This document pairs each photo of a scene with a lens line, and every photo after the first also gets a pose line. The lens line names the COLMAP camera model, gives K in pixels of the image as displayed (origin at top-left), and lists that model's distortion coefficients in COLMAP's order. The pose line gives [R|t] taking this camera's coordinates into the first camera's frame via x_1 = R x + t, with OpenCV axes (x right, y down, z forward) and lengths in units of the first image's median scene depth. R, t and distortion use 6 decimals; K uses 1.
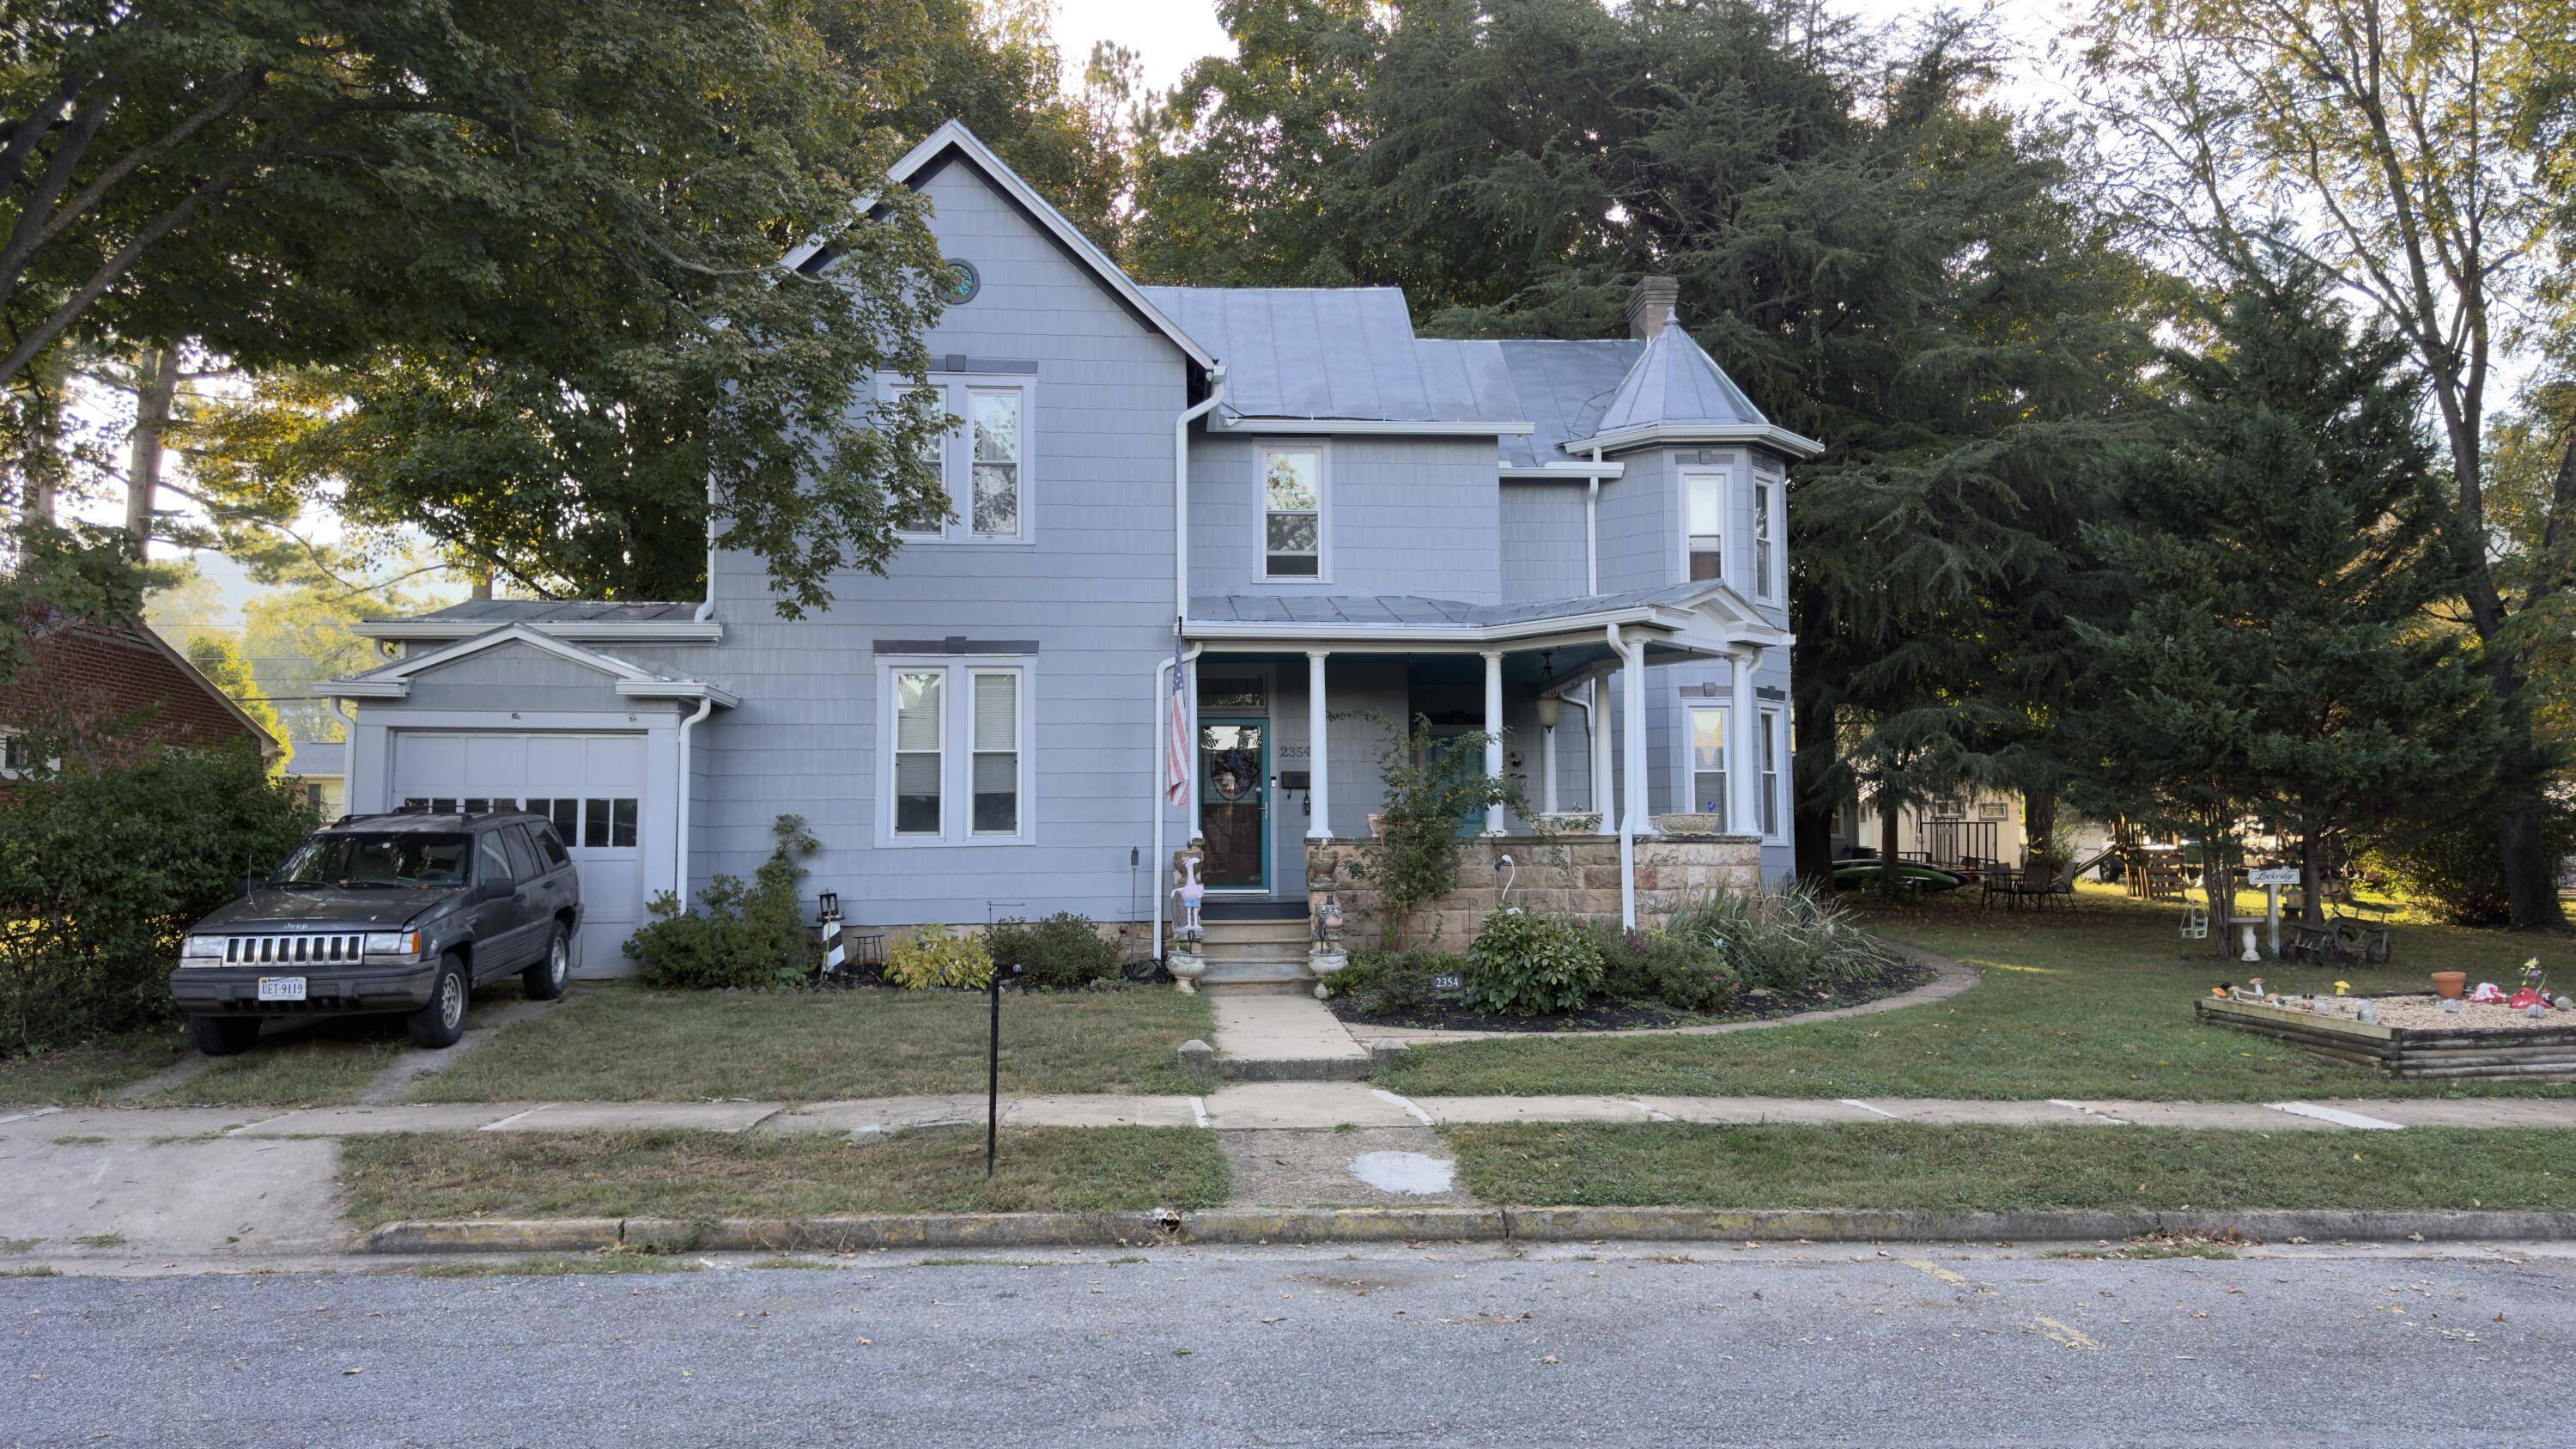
lens RADIAL K [[1785.3, 0, 1288.0], [0, 1785.3, 724.5], [0, 0, 1]] dist [0.147486, -0.250459]
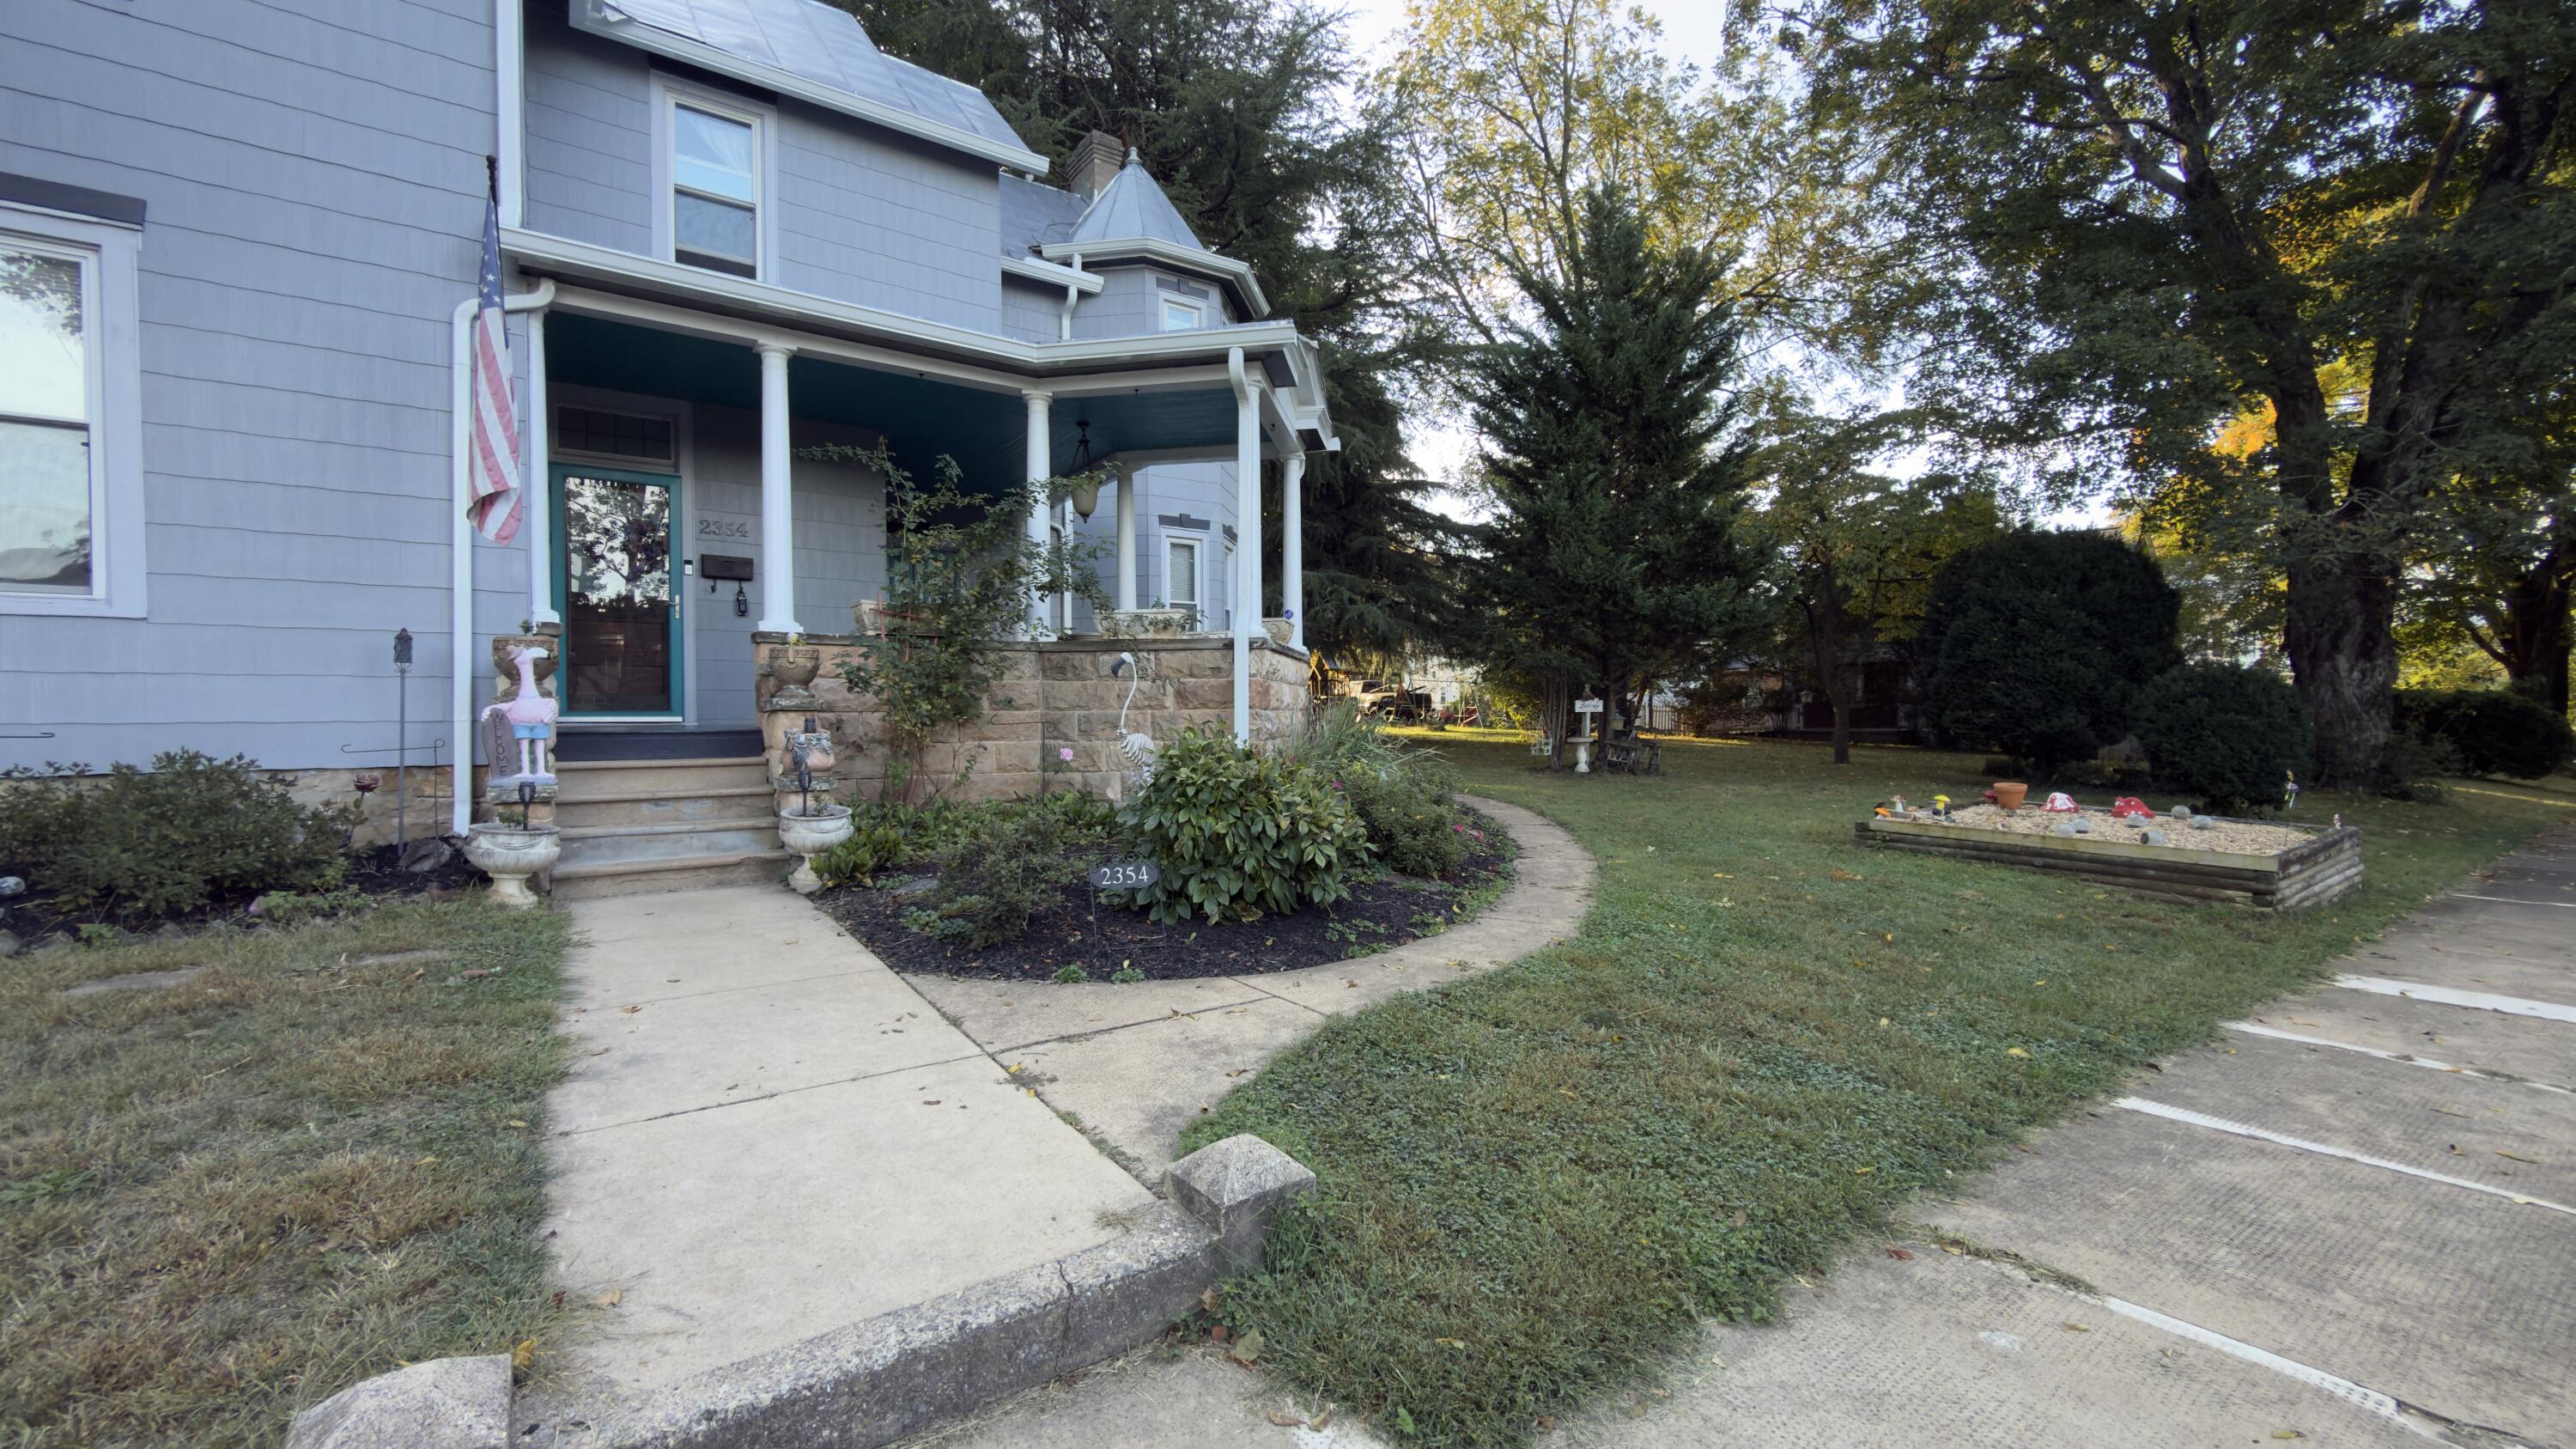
lens RADIAL K [[1026.3, 0, 1288.0], [0, 1026.3, 724.5], [0, 0, 1]] dist [-0.000661, -0.000010]
pose [[0.854283, -0.002805, 0.519801, -0.019493], [-0.039992, 0.996667, 0.071104, 0.065475], [-0.518268, -0.081531, 0.851323, 0.608635]]
